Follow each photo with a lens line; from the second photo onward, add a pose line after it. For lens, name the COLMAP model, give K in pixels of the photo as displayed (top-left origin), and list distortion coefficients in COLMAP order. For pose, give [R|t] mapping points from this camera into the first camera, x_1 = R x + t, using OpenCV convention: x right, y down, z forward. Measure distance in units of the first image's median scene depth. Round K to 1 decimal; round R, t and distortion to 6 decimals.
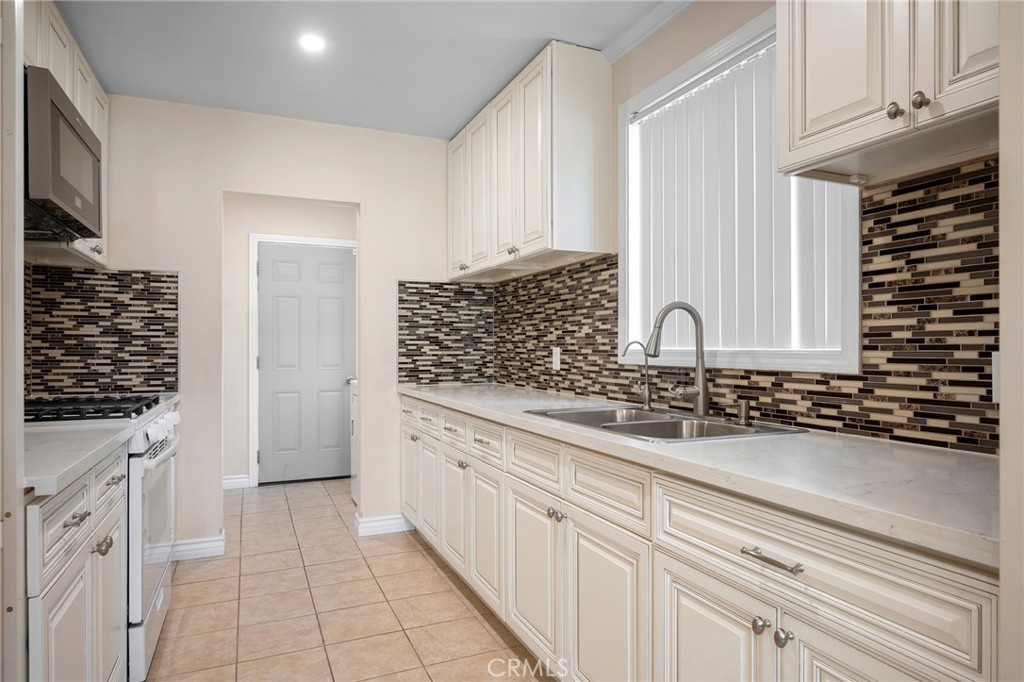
lens RADIAL K [[611.6, 0, 528.9], [0, 611.6, 346.1], [0, 0, 1]] dist [-0.000560, -0.000711]
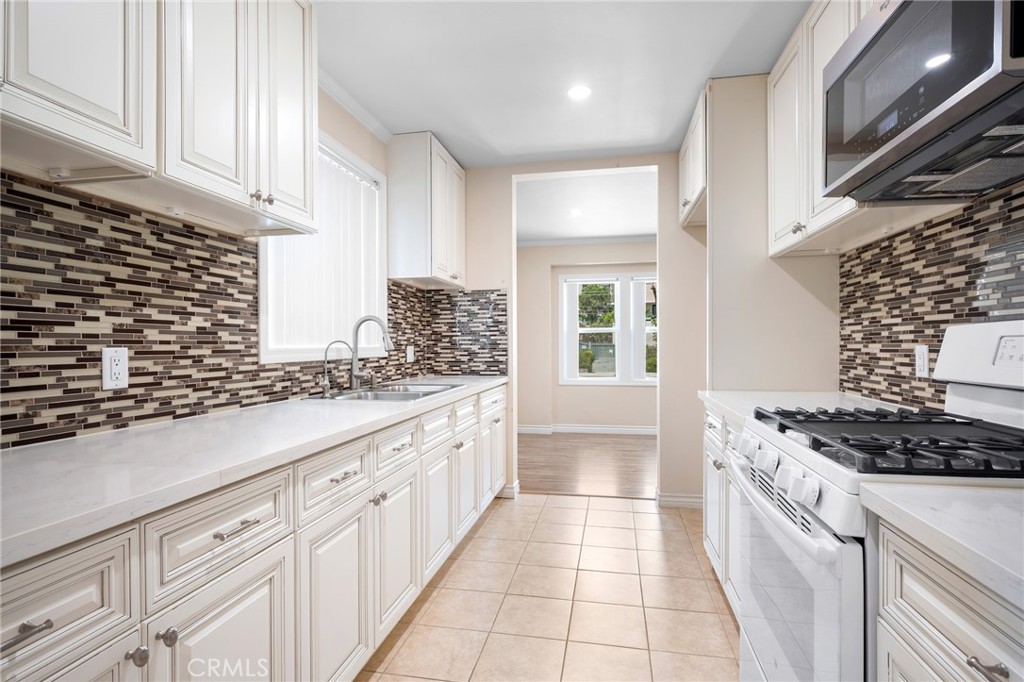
lens RADIAL K [[505.0, 0, 512.0], [0, 505.0, 341.0], [0, 0, 1]] dist [-0.000786, 0.000256]
pose [[-0.808728, 0.008506, 0.588121, -0.526786], [0.005365, 0.999961, -0.007086, 0.001502], [-0.588158, -0.002575, -0.808742, 1.209196]]
